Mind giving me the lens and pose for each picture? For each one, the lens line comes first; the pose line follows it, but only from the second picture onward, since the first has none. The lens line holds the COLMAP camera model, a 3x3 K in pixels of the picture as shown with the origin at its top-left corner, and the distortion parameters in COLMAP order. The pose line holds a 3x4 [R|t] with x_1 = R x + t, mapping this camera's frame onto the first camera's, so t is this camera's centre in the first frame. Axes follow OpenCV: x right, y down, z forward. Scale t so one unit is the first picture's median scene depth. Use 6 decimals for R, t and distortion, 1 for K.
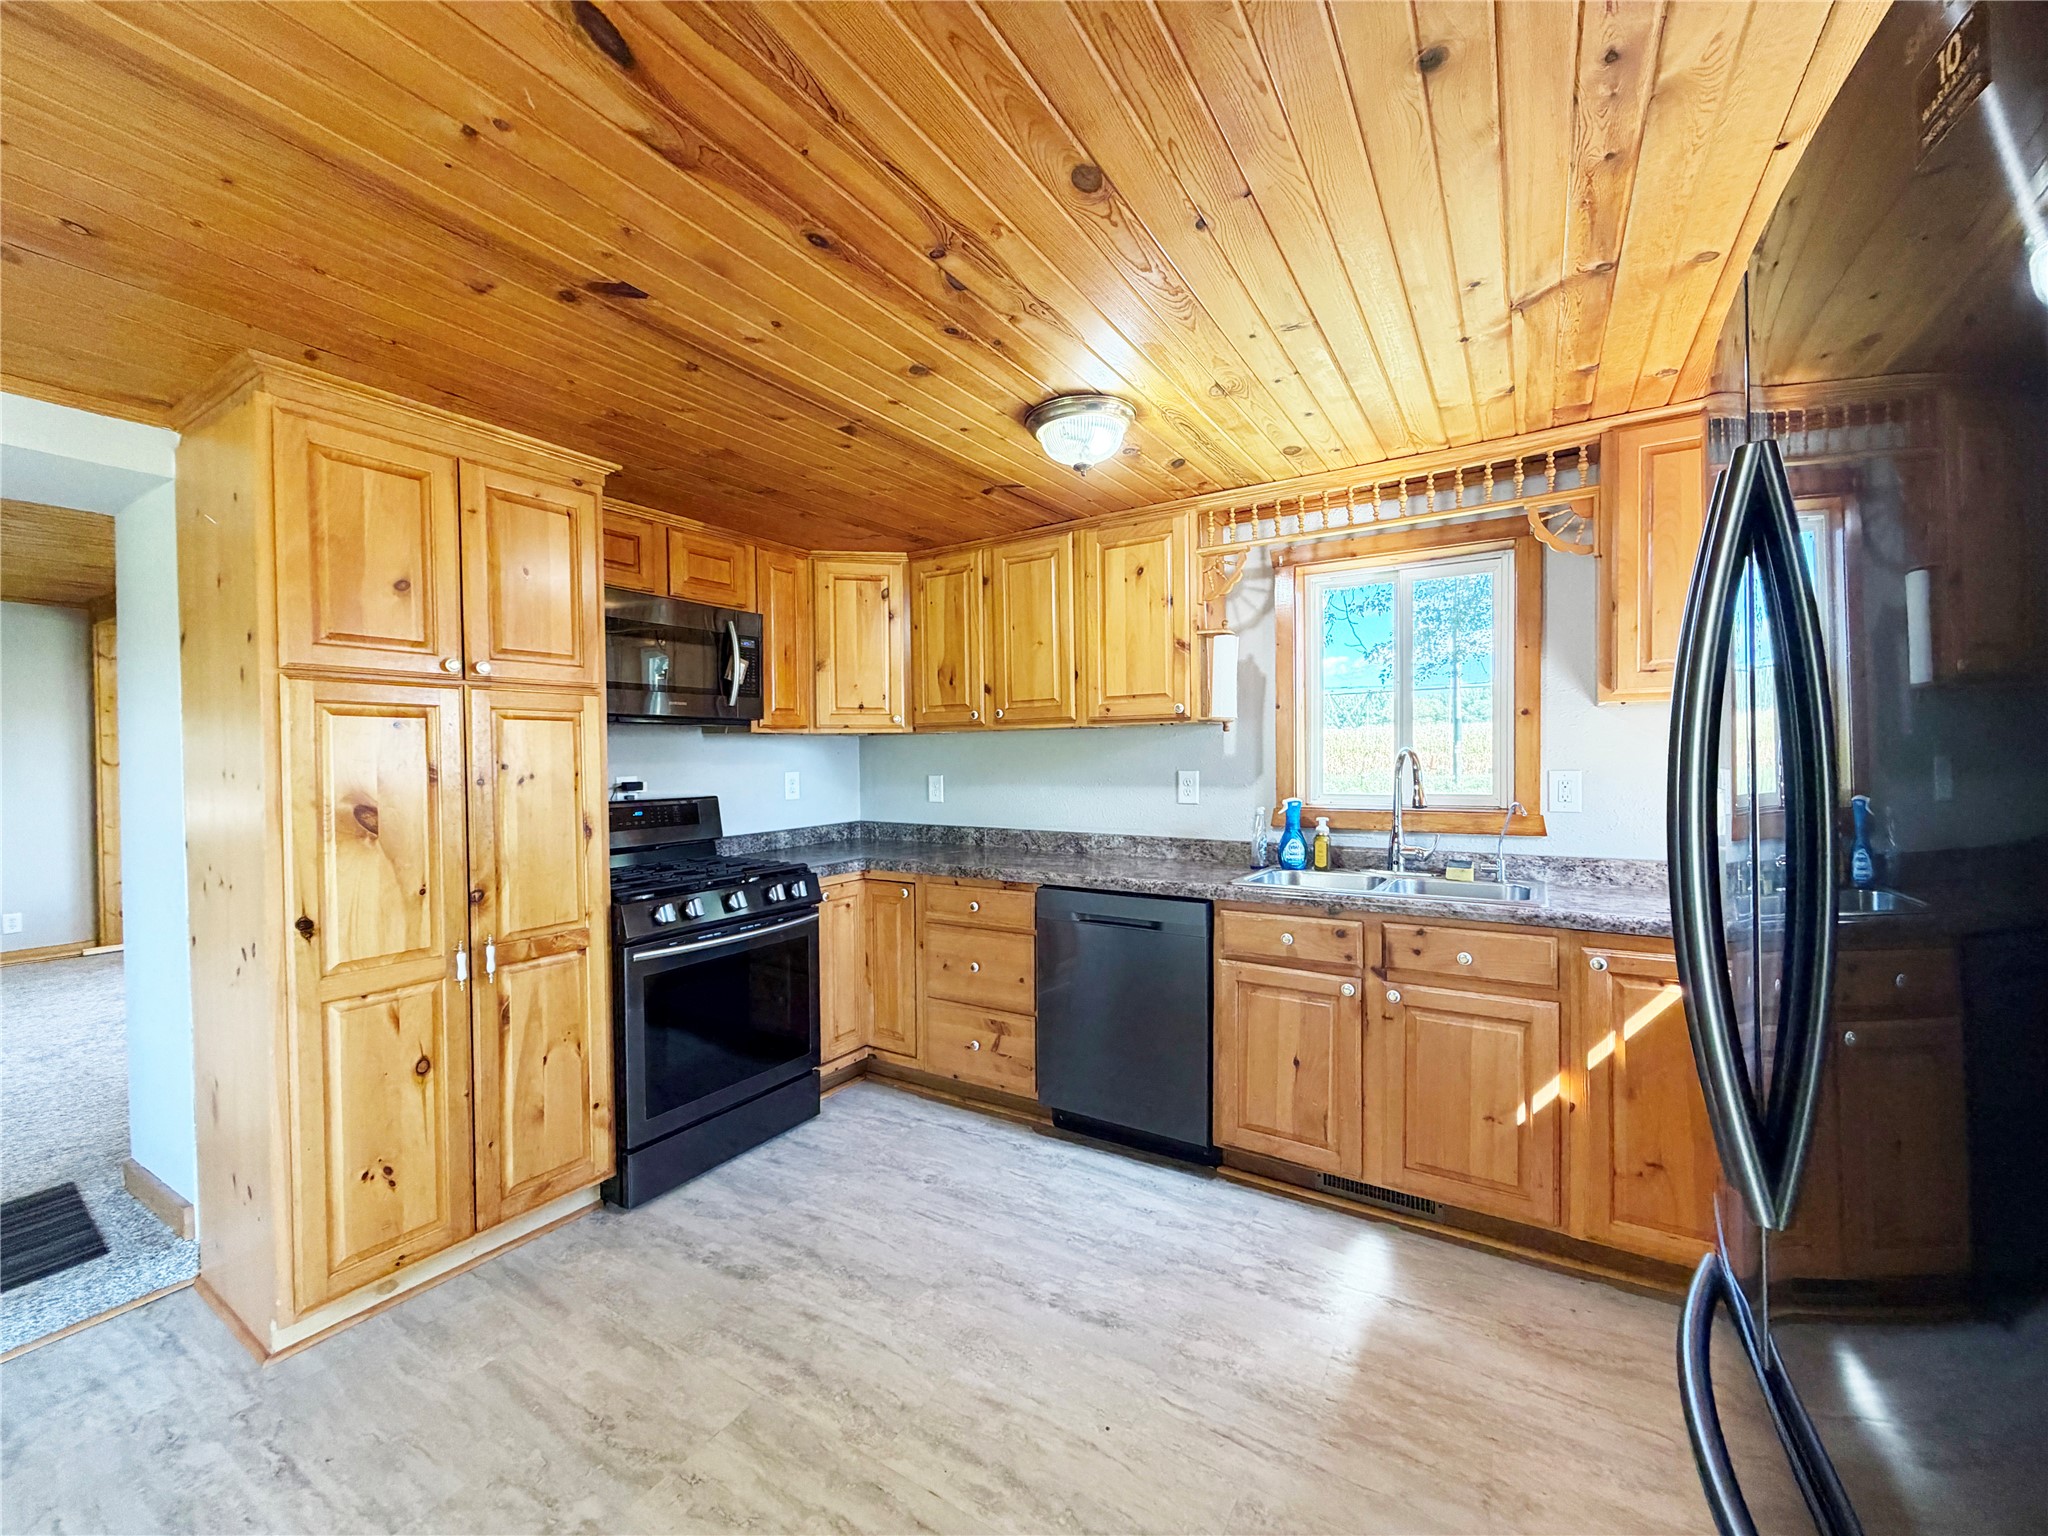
lens RADIAL K [[816.7, 0, 1020.9], [0, 816.7, 769.6], [0, 0, 1]] dist [0.000142, -0.000059]
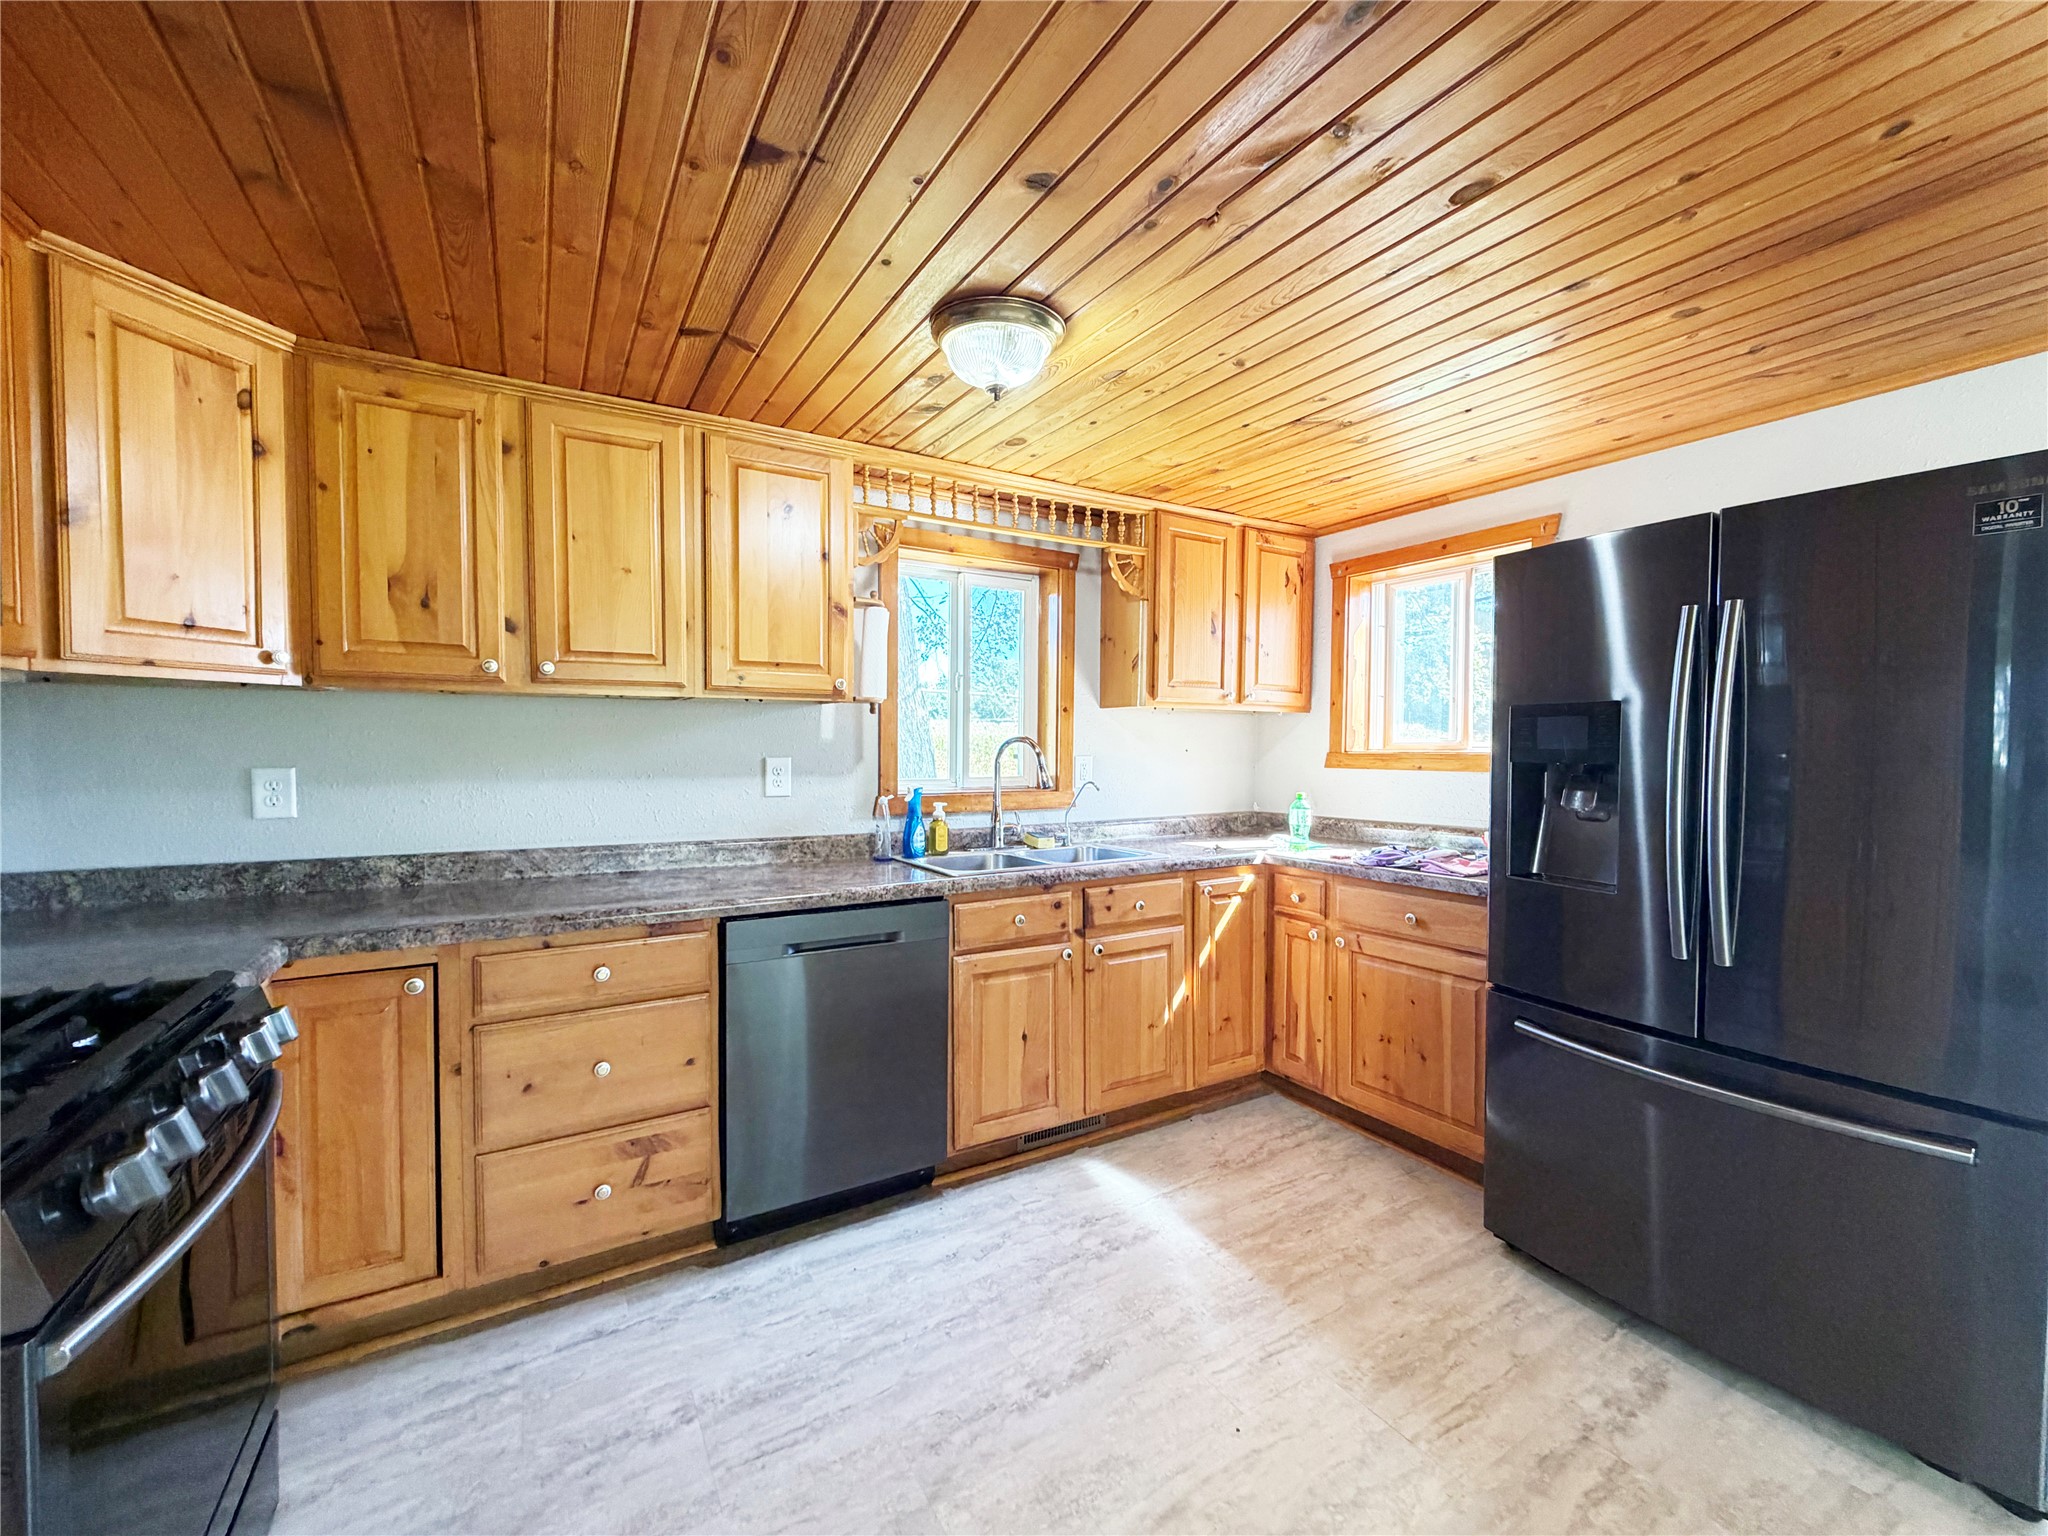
lens RADIAL K [[816.7, 0, 1020.9], [0, 816.7, 769.6], [0, 0, 1]] dist [0.000142, -0.000059]
pose [[0.456847, -0.017145, 0.889380, -0.564721], [0.002603, 0.999836, 0.017937, -0.000417], [-0.889542, -0.005880, 0.456816, 0.514319]]
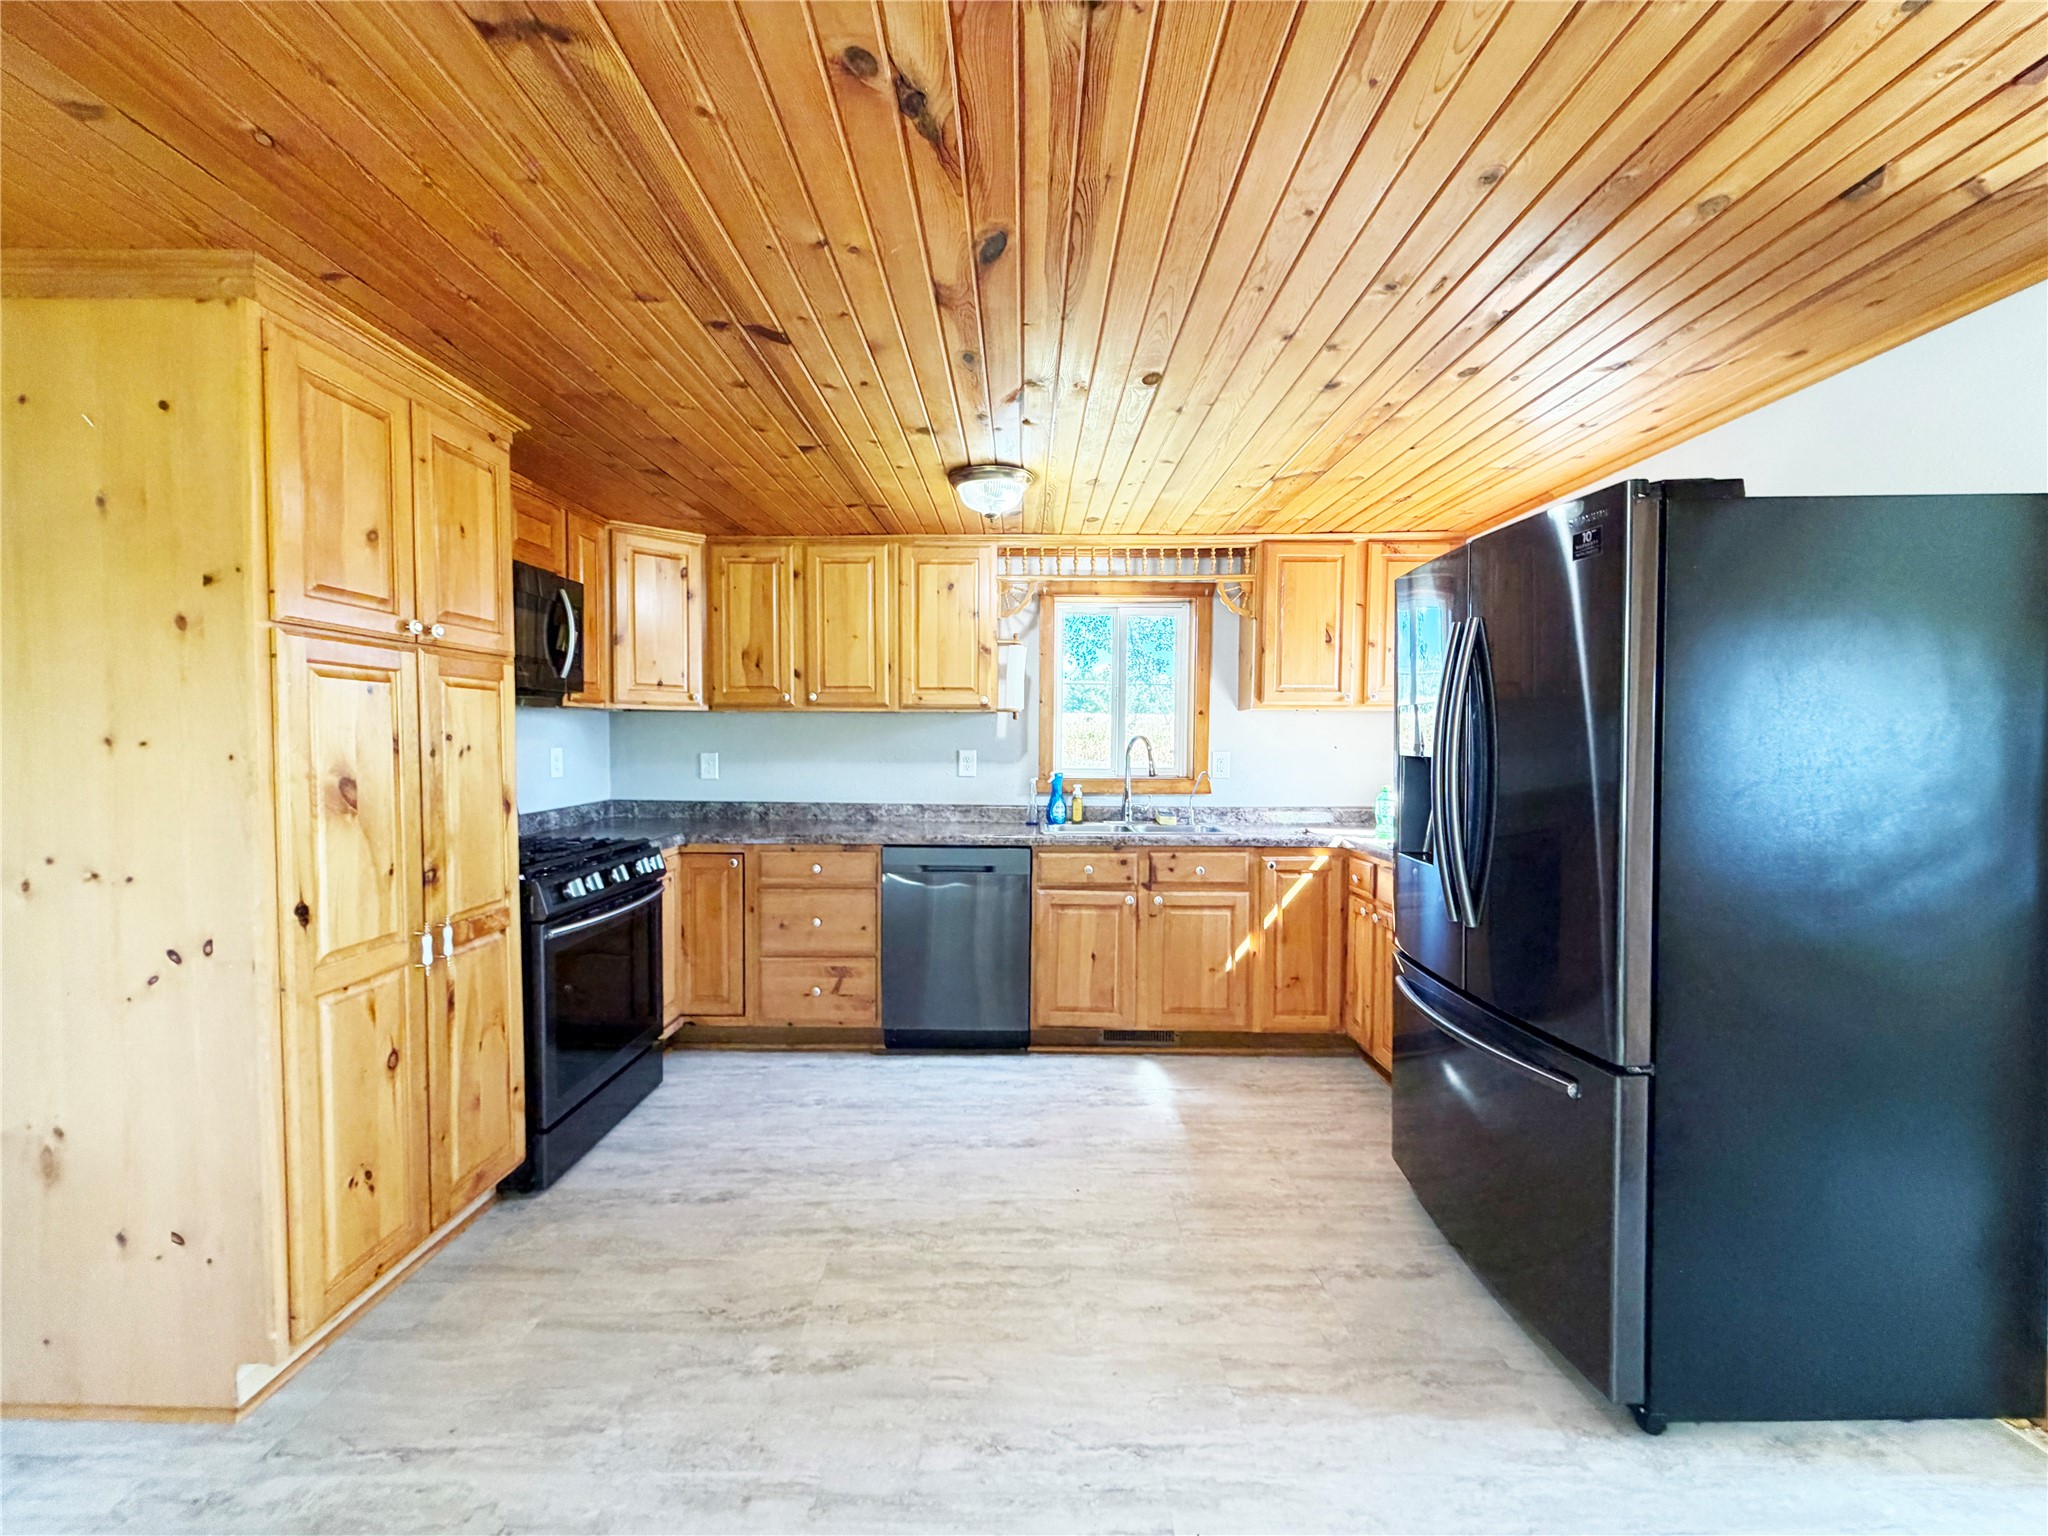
lens RADIAL K [[816.7, 0, 1020.9], [0, 816.7, 769.6], [0, 0, 1]] dist [0.000142, -0.000059]
pose [[0.850243, -0.003987, 0.526375, -0.495100], [-0.006866, 0.999802, 0.018663, 0.009843], [-0.526345, -0.019482, 0.850048, -0.124670]]
